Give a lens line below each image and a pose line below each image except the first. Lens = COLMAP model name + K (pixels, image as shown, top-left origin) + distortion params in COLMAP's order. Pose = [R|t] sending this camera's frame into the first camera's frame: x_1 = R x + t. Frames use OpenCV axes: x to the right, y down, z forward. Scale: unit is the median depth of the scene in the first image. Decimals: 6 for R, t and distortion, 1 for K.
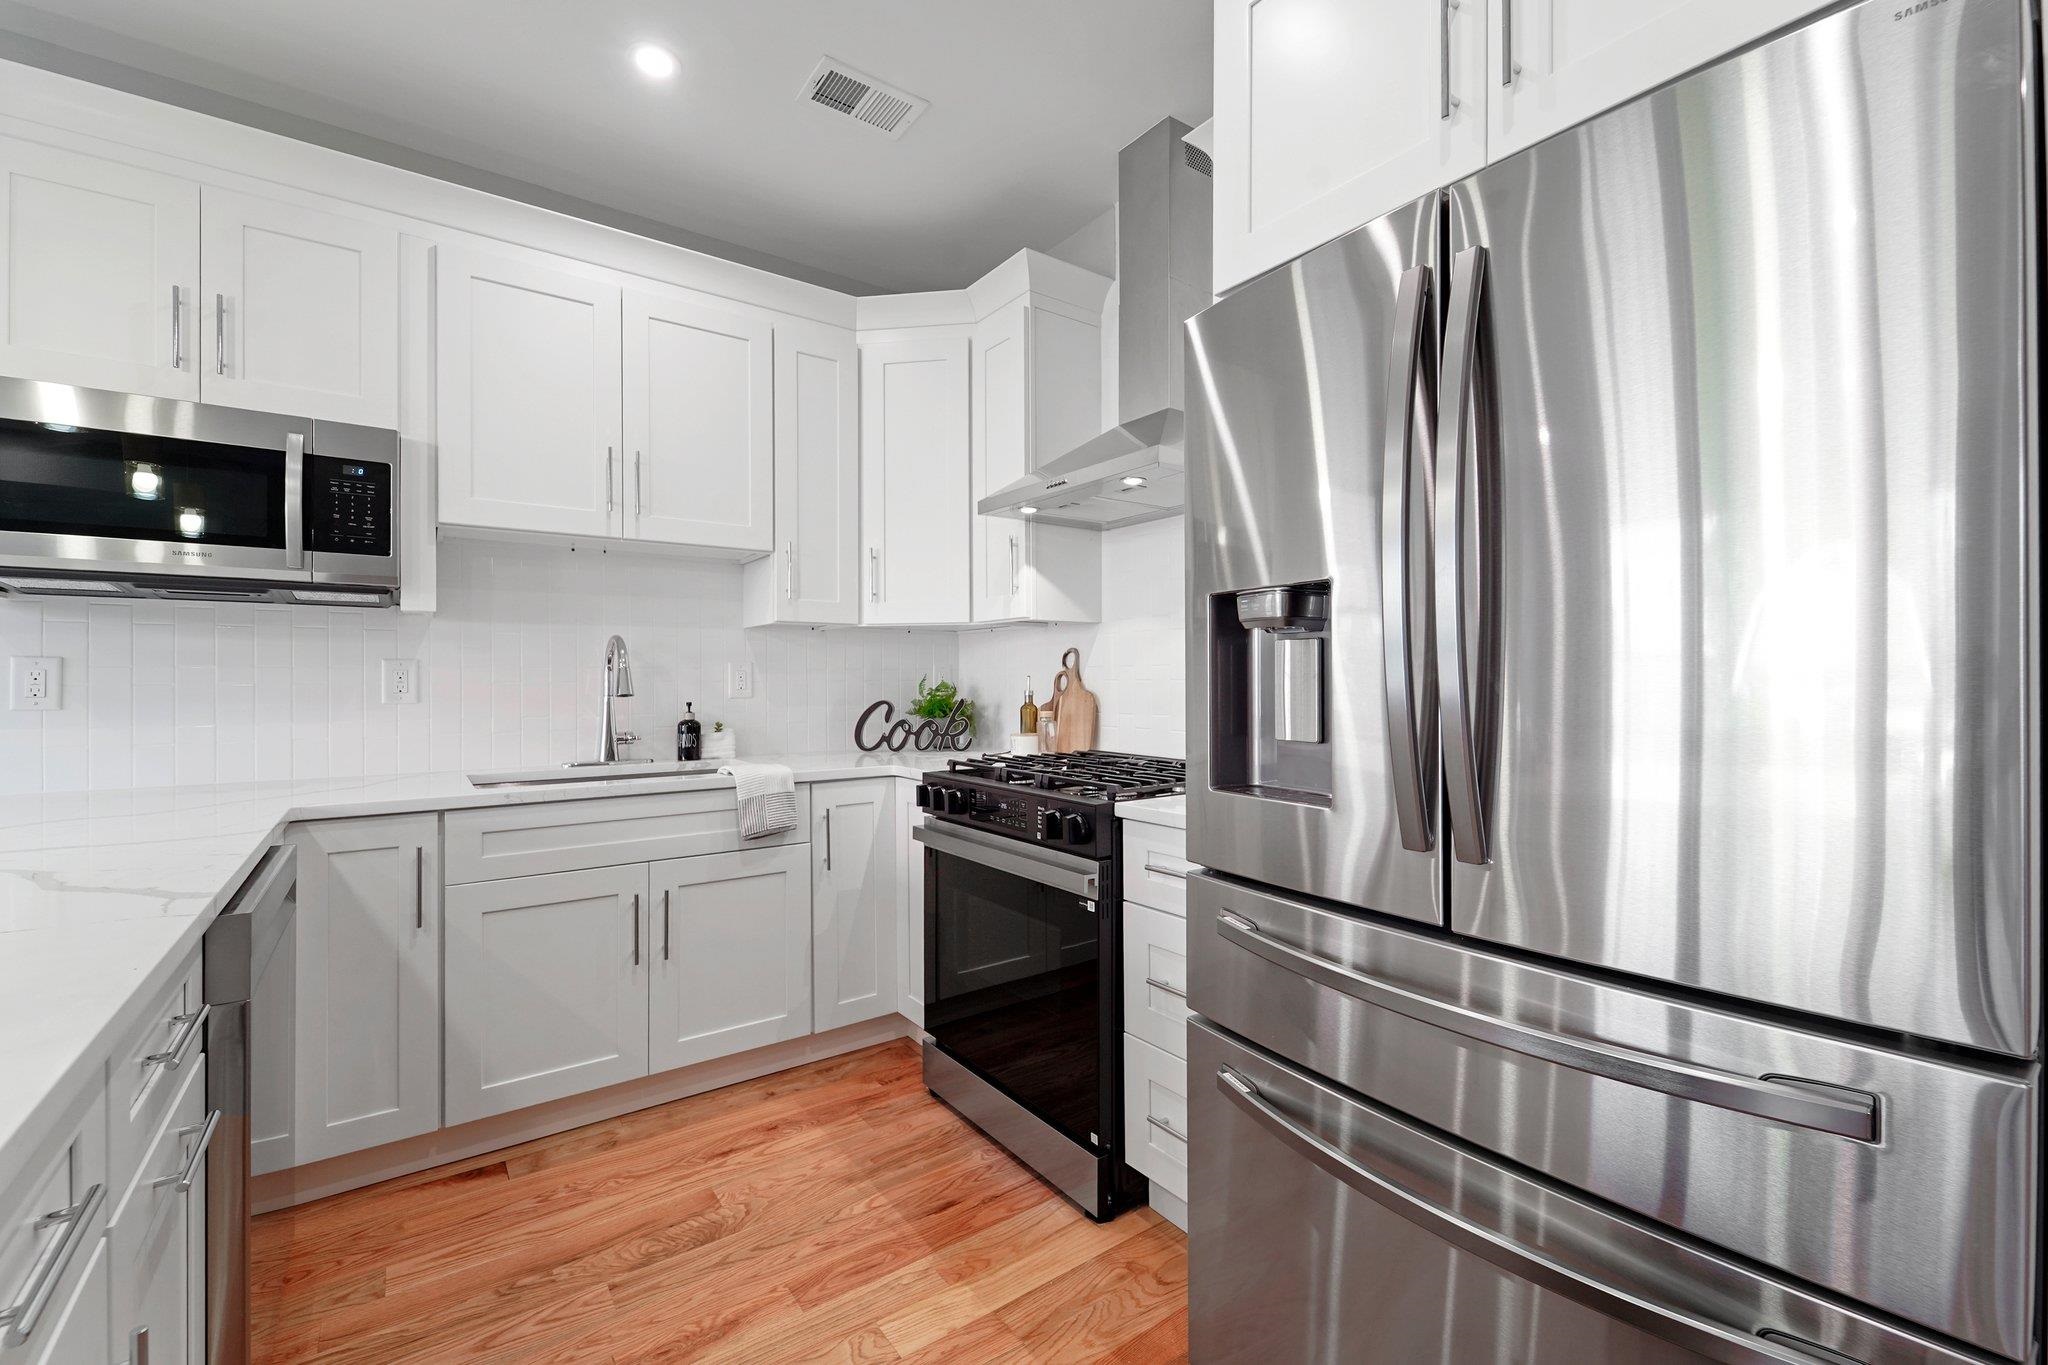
lens RADIAL K [[842.5, 0, 1016.5], [0, 842.5, 677.9], [0, 0, 1]] dist [-0.011430, -0.000119]
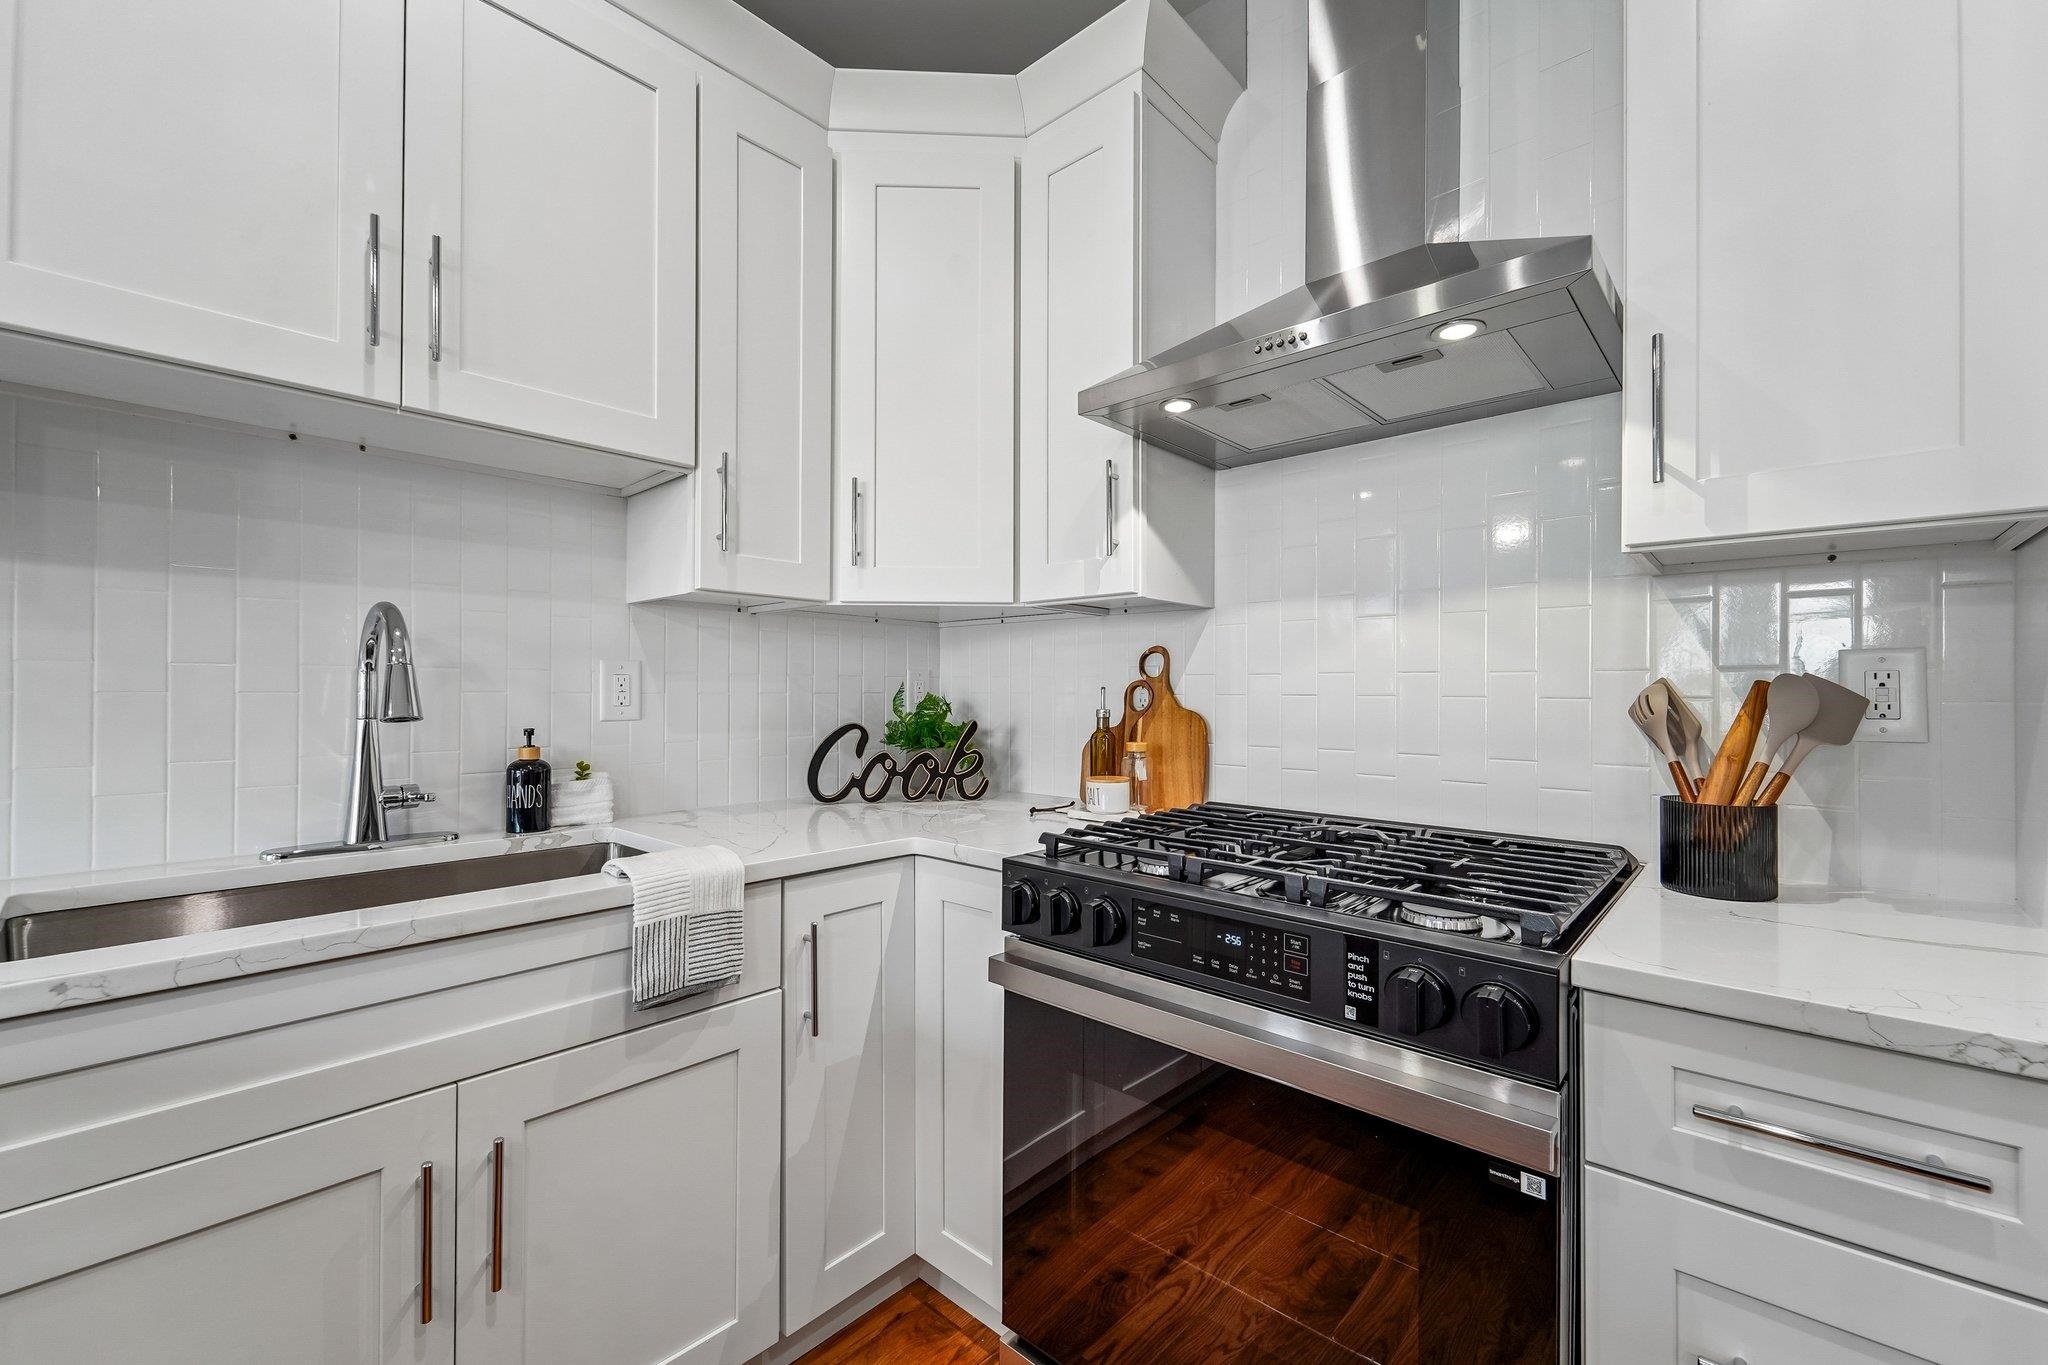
lens RADIAL K [[842.5, 0, 1027.1], [0, 842.5, 687.7], [0, 0, 1]] dist [-0.011430, -0.000119]
pose [[0.979370, 0.008266, 0.201908, -0.176375], [-0.007640, 0.999963, -0.003880, 0.001070], [-0.201933, 0.002258, 0.979397, 0.381663]]
